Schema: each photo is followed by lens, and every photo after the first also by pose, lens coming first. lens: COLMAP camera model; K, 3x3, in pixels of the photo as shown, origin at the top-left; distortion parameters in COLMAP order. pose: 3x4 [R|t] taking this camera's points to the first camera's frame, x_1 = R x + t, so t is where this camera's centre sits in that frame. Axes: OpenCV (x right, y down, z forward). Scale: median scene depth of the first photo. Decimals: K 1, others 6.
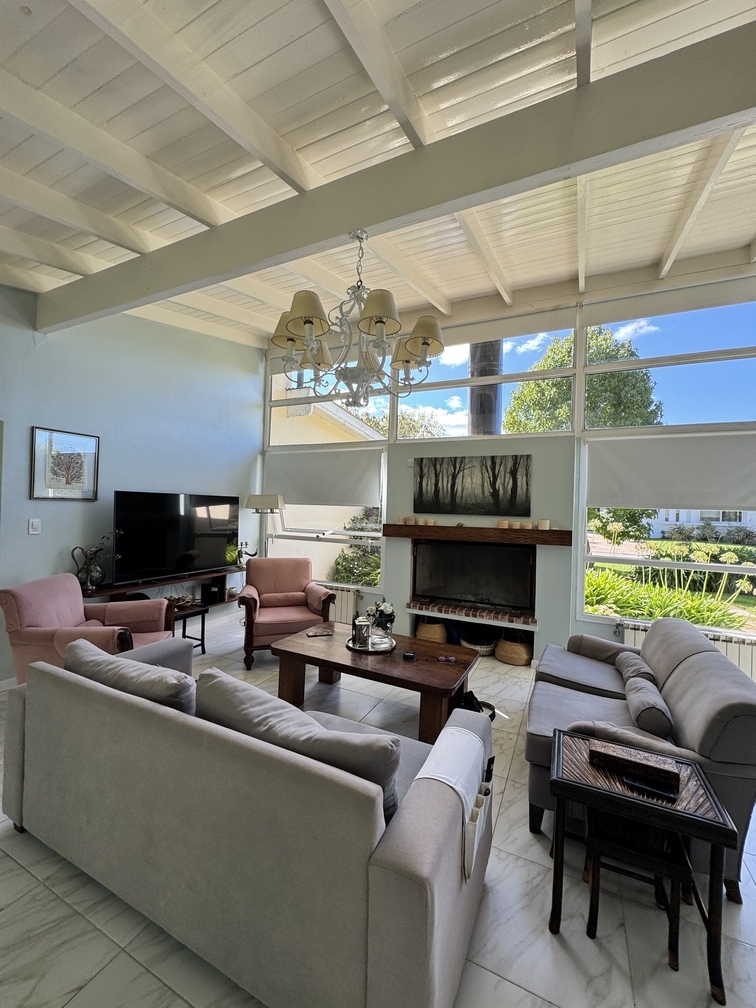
lens RADIAL K [[403.2, 0, 379.1], [0, 403.2, 504.8], [0, 0, 1]] dist [-0.002501, 0.000591]
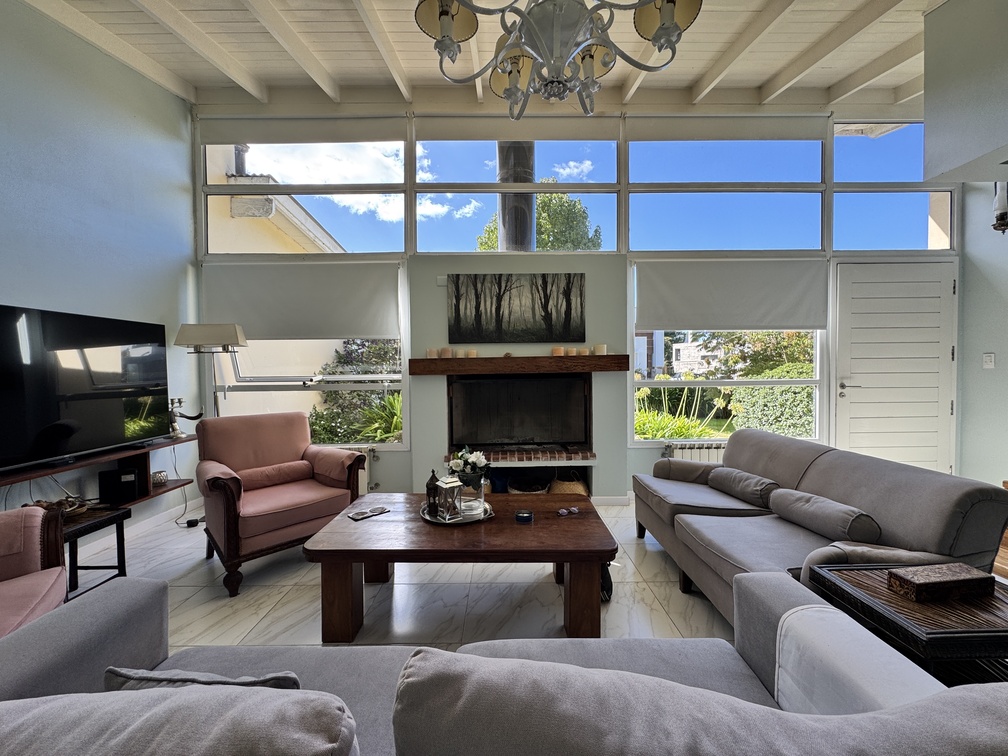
lens RADIAL K [[403.2, 0, 505.1], [0, 403.2, 376.9], [0, 0, 1]] dist [-0.002501, 0.000591]
pose [[0.896303, -0.049253, 0.440698, -0.179016], [0.033041, 0.998468, 0.044390, 0.057233], [-0.442209, -0.025225, 0.896557, 0.242155]]
